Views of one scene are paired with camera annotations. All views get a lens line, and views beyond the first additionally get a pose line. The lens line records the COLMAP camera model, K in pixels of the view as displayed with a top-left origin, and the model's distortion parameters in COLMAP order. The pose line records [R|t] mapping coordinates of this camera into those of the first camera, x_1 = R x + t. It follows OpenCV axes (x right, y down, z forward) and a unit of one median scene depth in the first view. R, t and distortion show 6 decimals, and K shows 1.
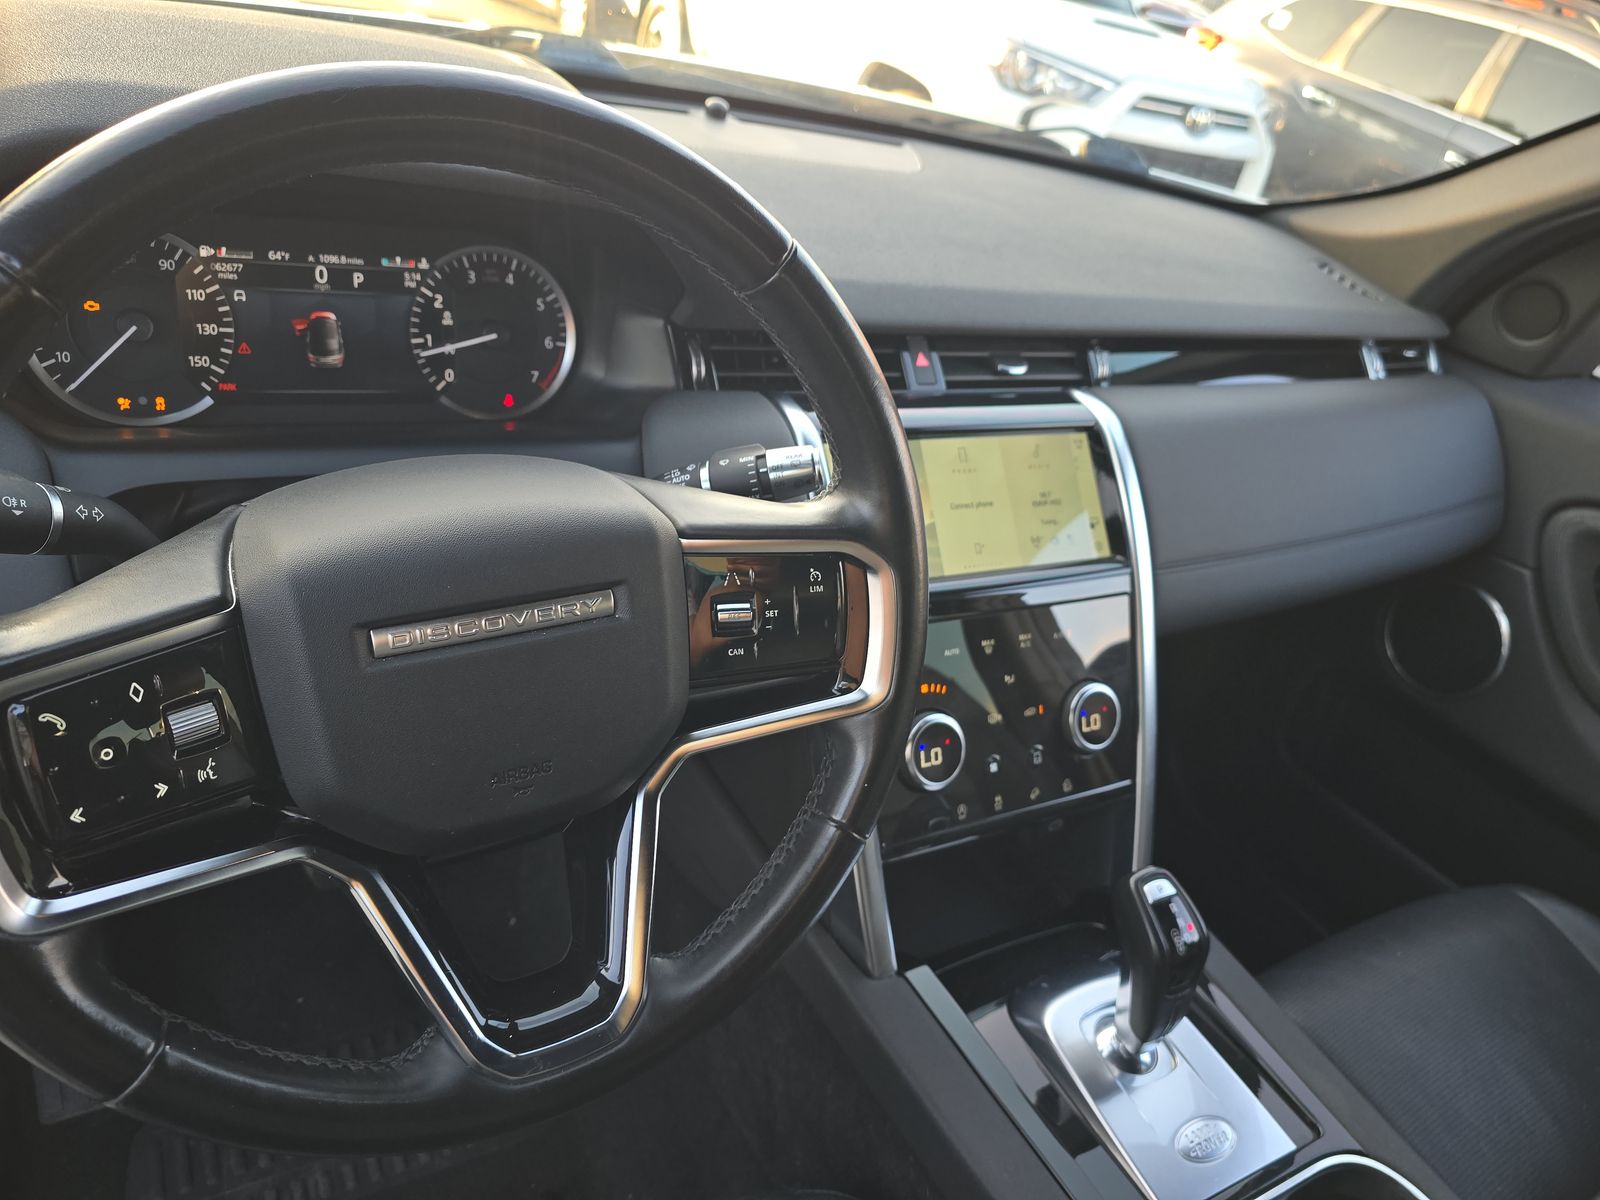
lens RADIAL K [[1092.8, 0, 788.7], [0, 1092.8, 599.5], [0, 0, 1]] dist [0.028485, -0.040958]
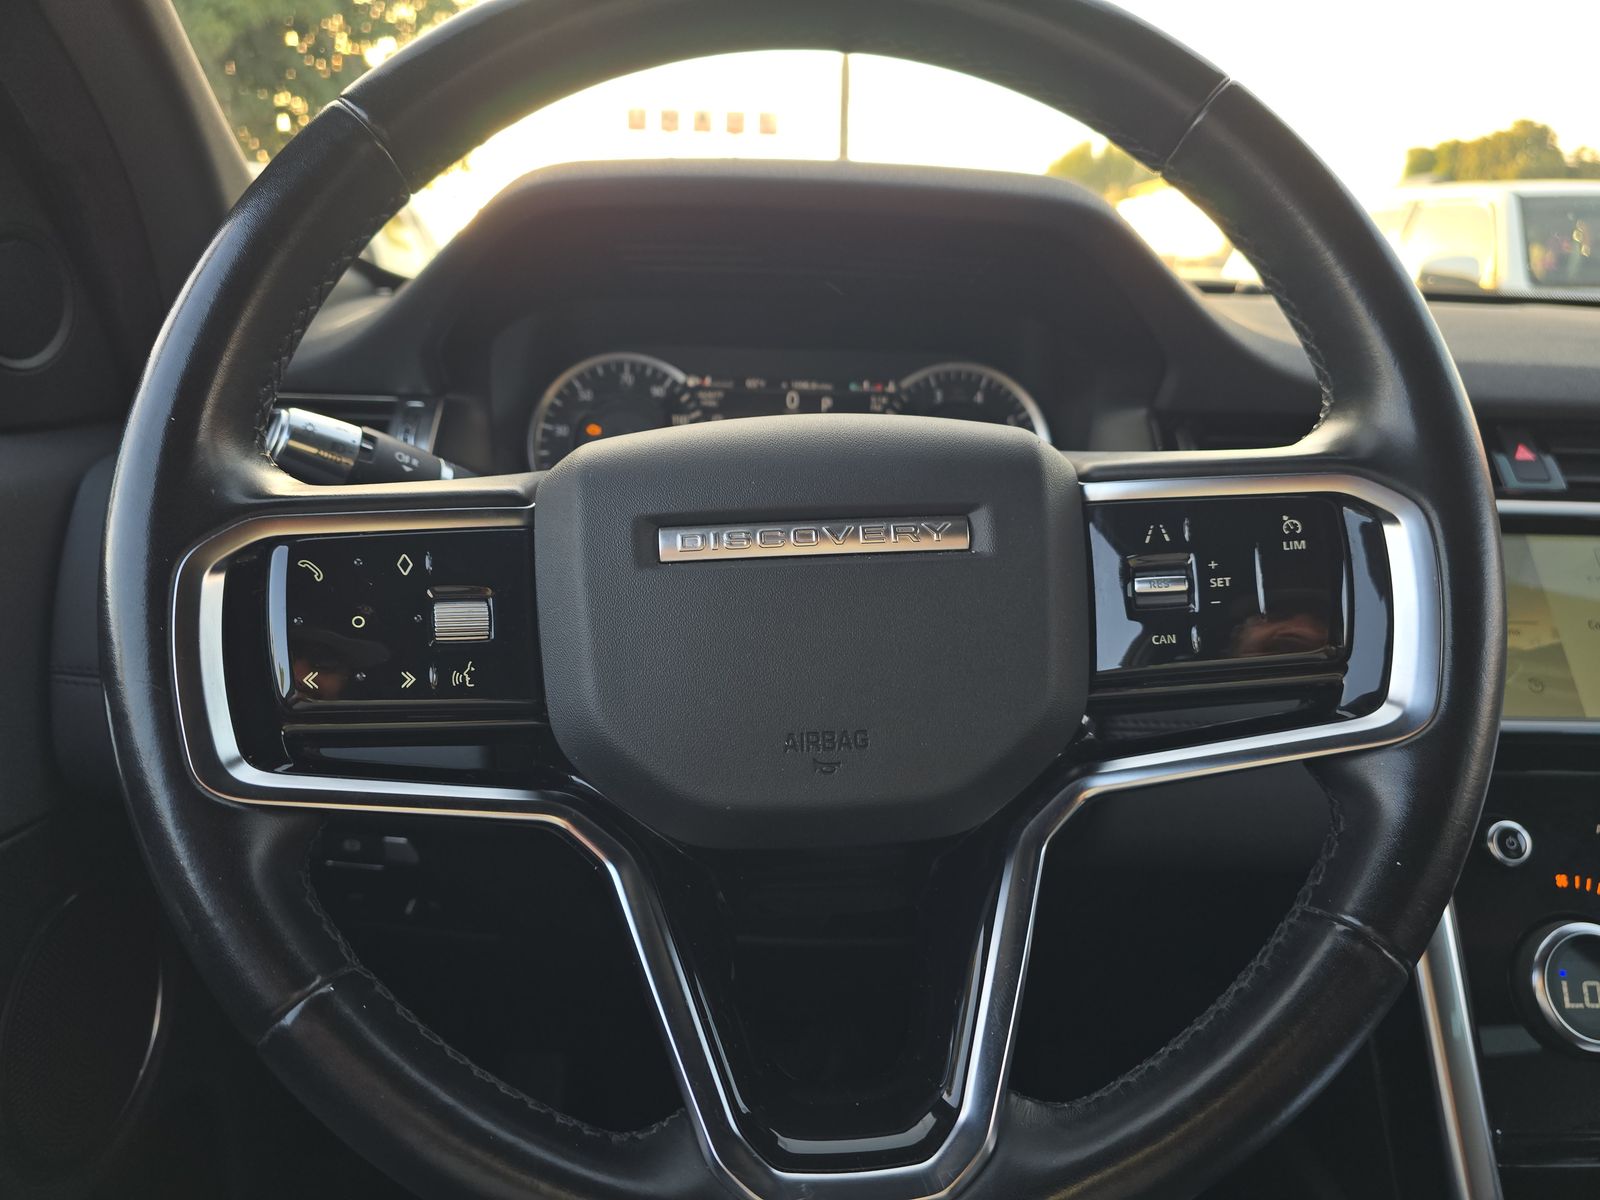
lens RADIAL K [[1092.8, 0, 788.7], [0, 1092.8, 599.5], [0, 0, 1]] dist [0.028485, -0.040958]
pose [[0.870003, -0.046843, -0.490816, 0.060859], [-0.116434, 0.947801, -0.296843, 0.184502], [0.479101, 0.315402, 0.819136, 0.233915]]
